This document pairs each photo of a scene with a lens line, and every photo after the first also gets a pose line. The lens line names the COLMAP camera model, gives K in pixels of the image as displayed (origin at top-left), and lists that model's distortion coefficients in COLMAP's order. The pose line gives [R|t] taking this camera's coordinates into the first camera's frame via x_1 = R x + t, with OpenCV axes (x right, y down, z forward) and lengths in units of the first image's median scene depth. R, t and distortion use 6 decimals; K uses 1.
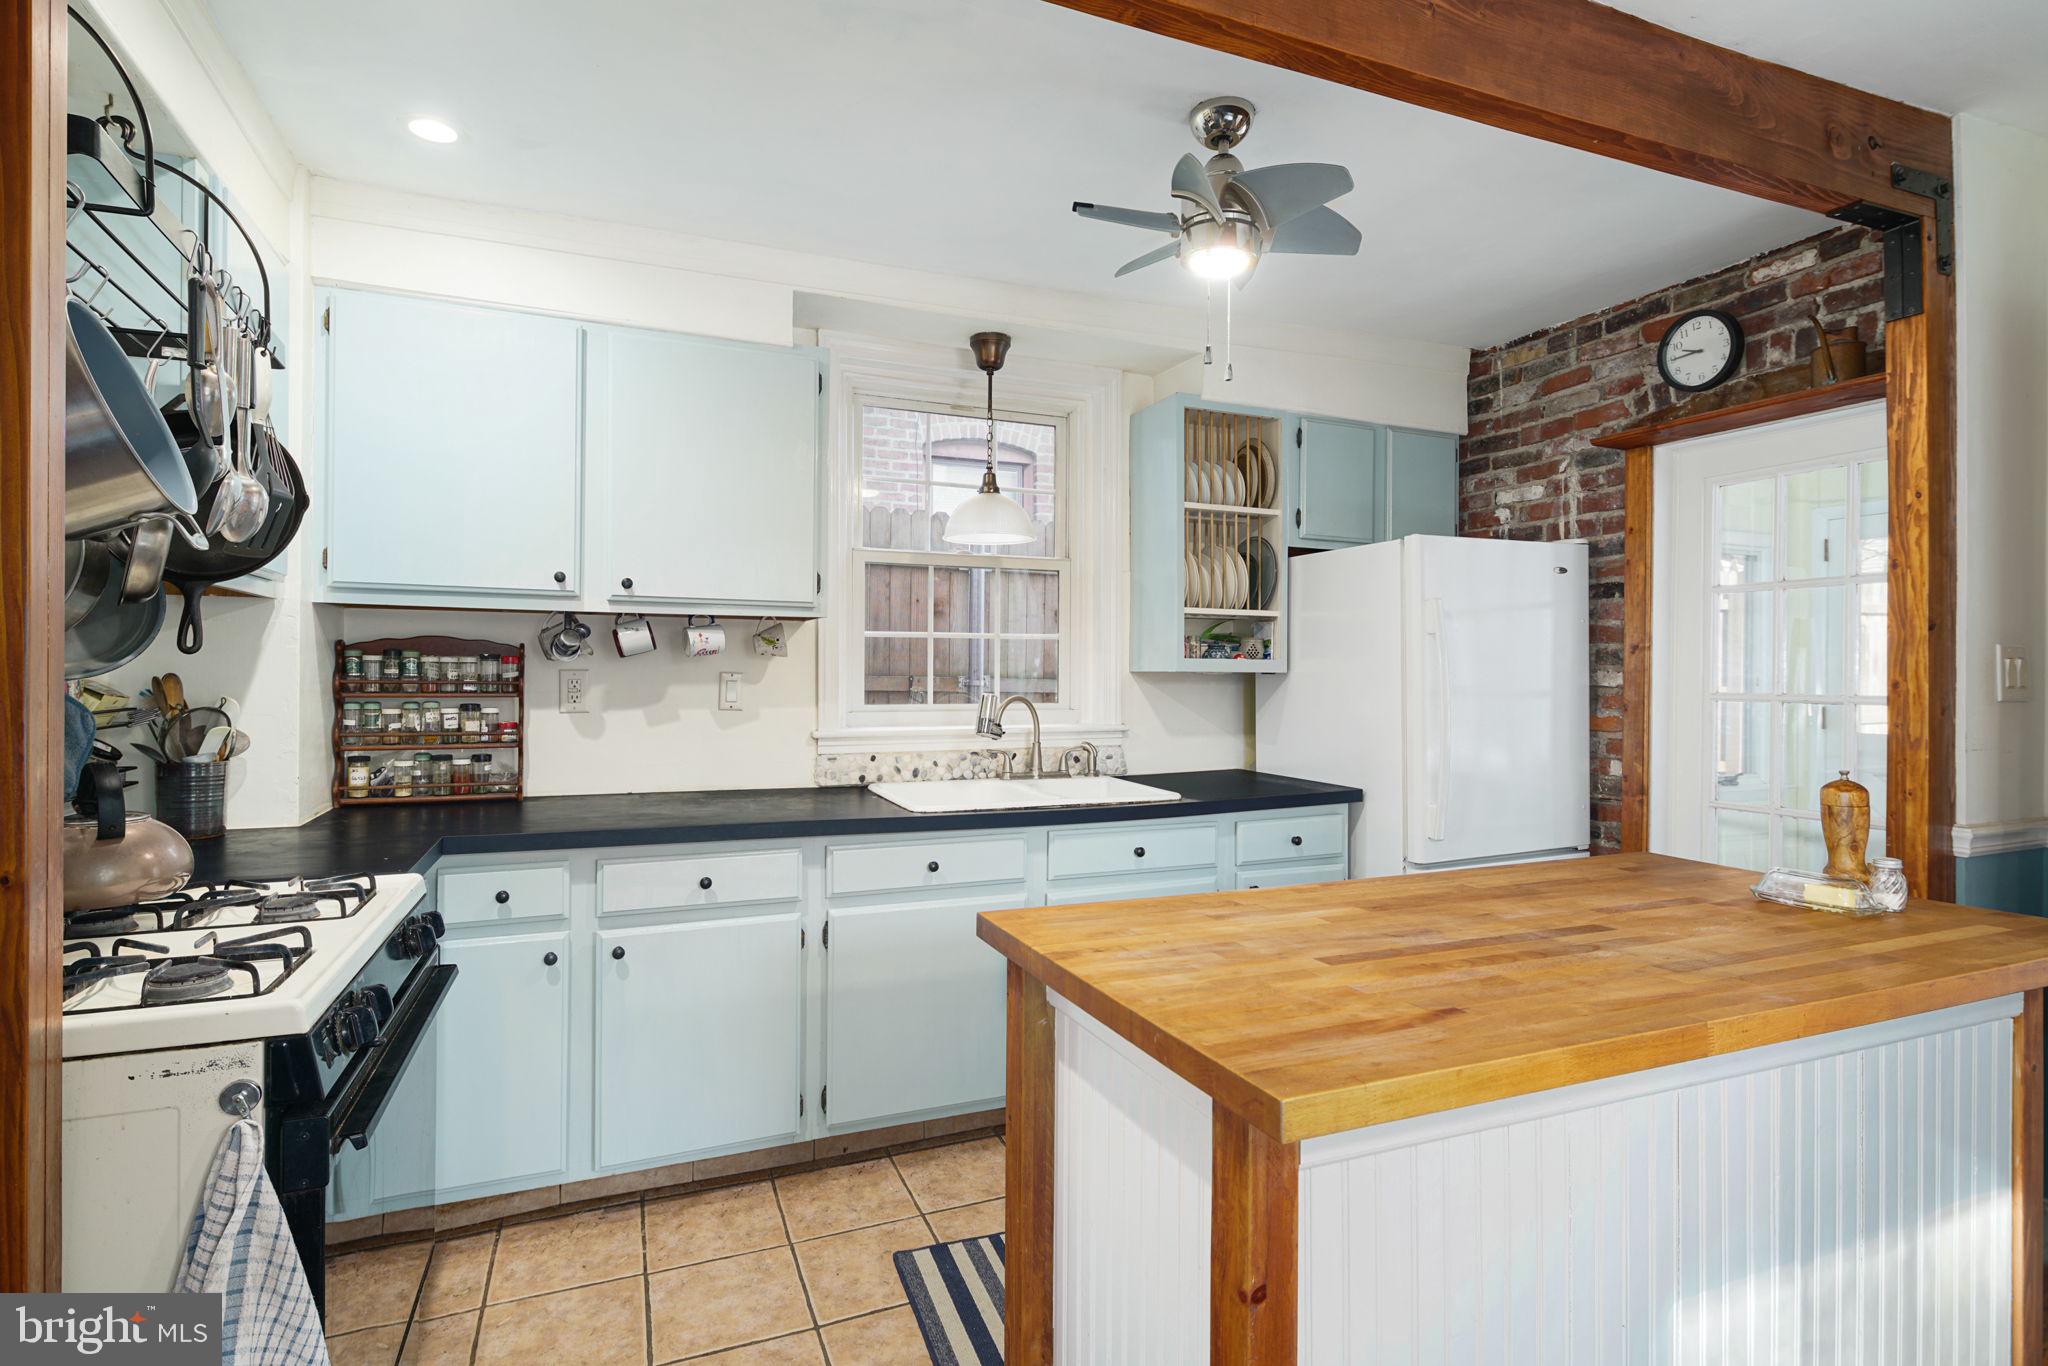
lens RADIAL K [[993.2, 0, 1010.9], [0, 993.2, 678.5], [0, 0, 1]] dist [0.001737, -0.002097]
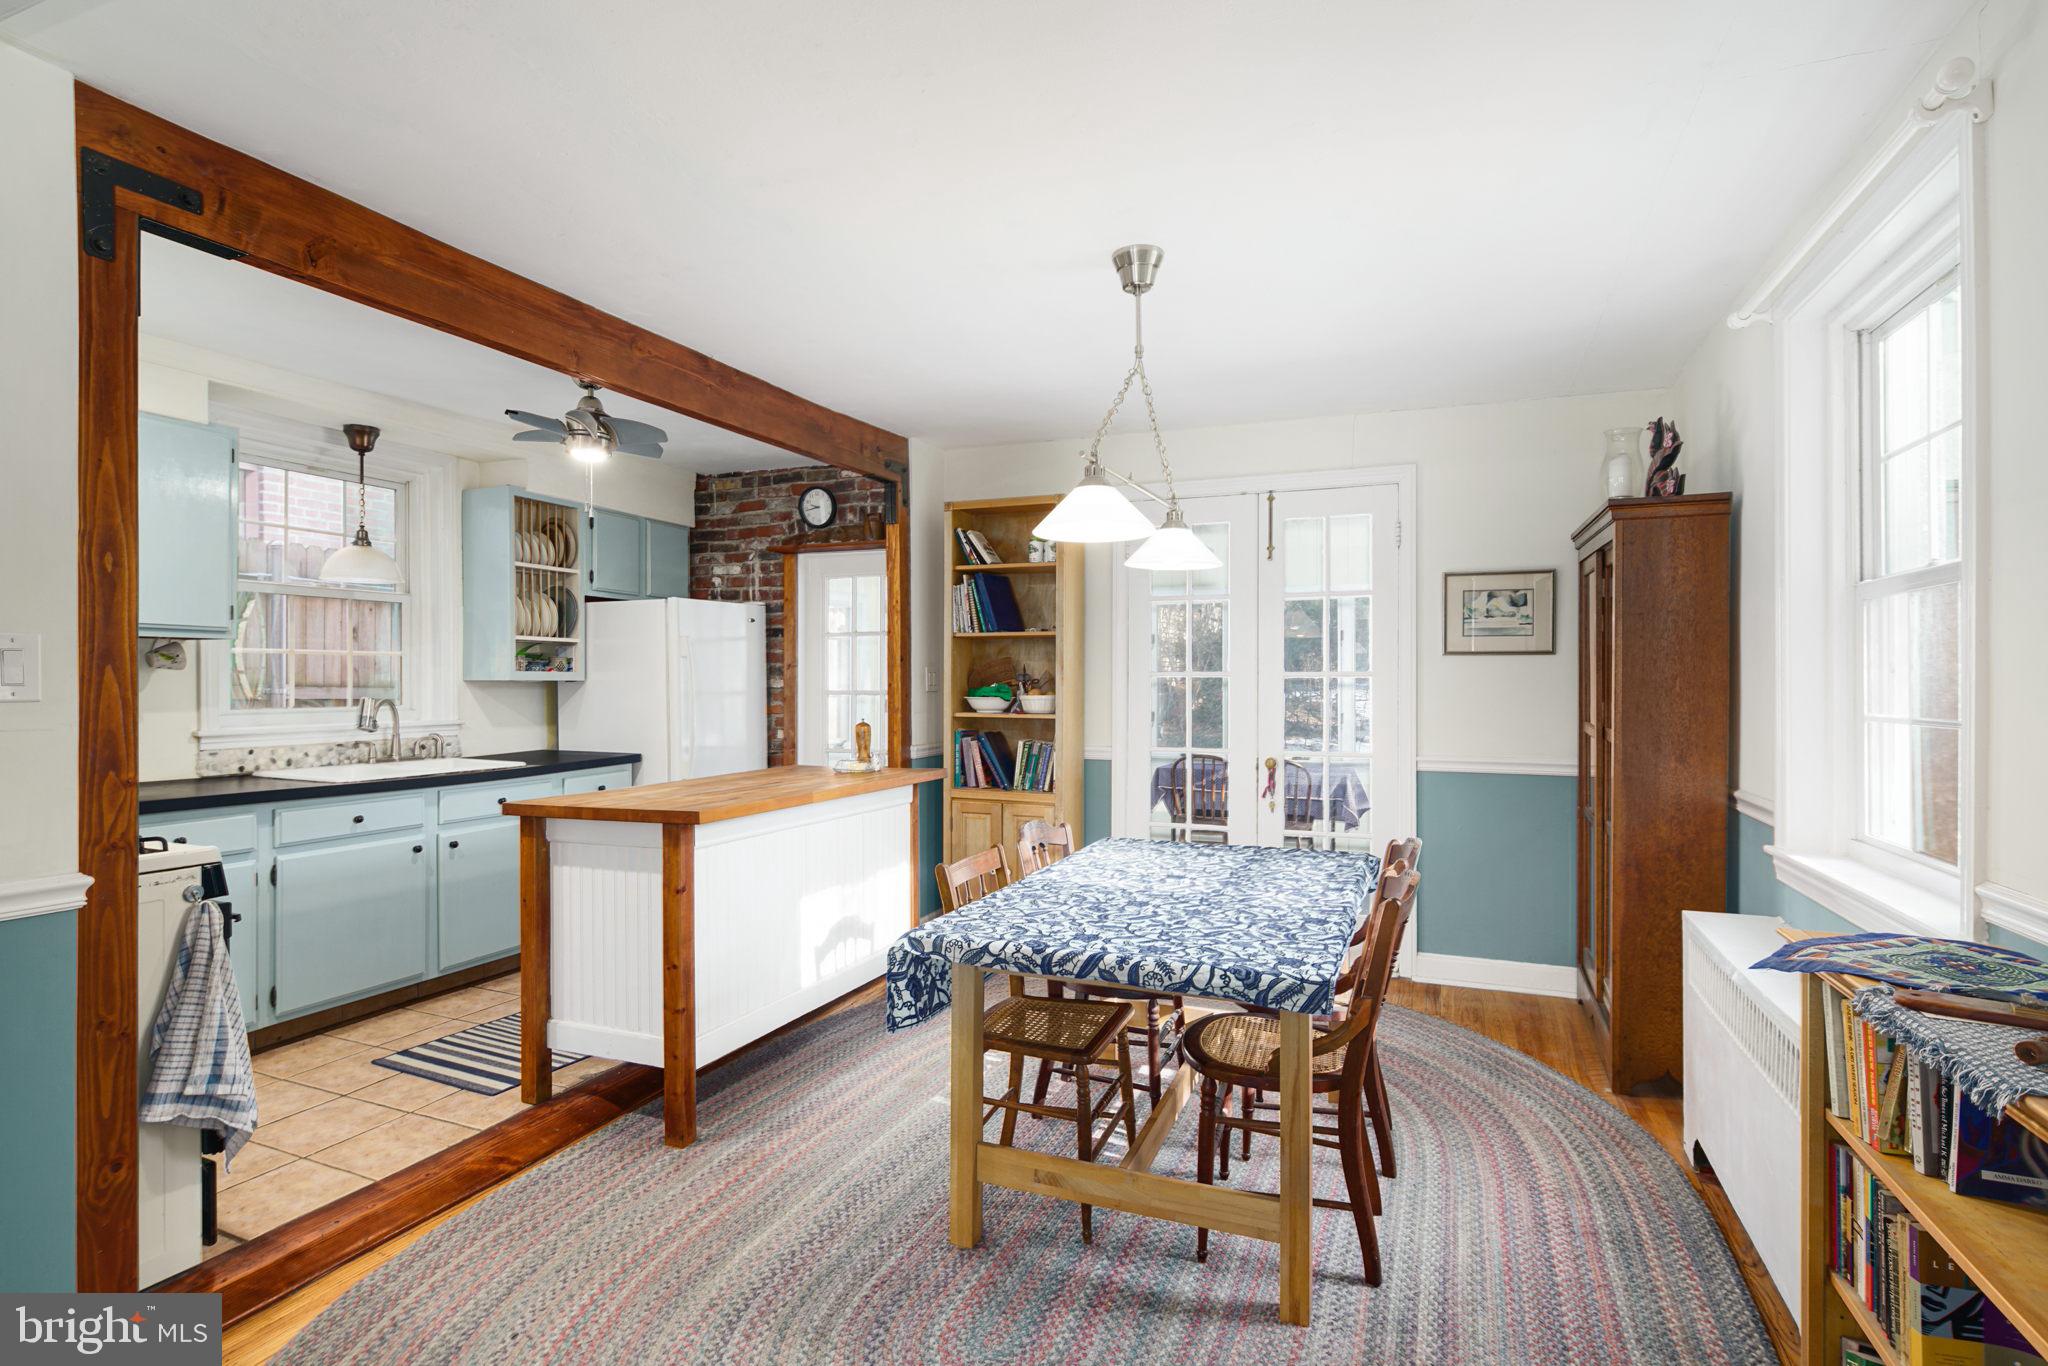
lens RADIAL K [[993.2, 0, 1025.3], [0, 993.2, 679.2], [0, 0, 1]] dist [0.001737, -0.002097]
pose [[0.699545, -0.003824, 0.714578, -0.338413], [0.008470, 0.999960, -0.002940, 0.002088], [-0.714538, 0.008109, 0.699550, -0.532043]]
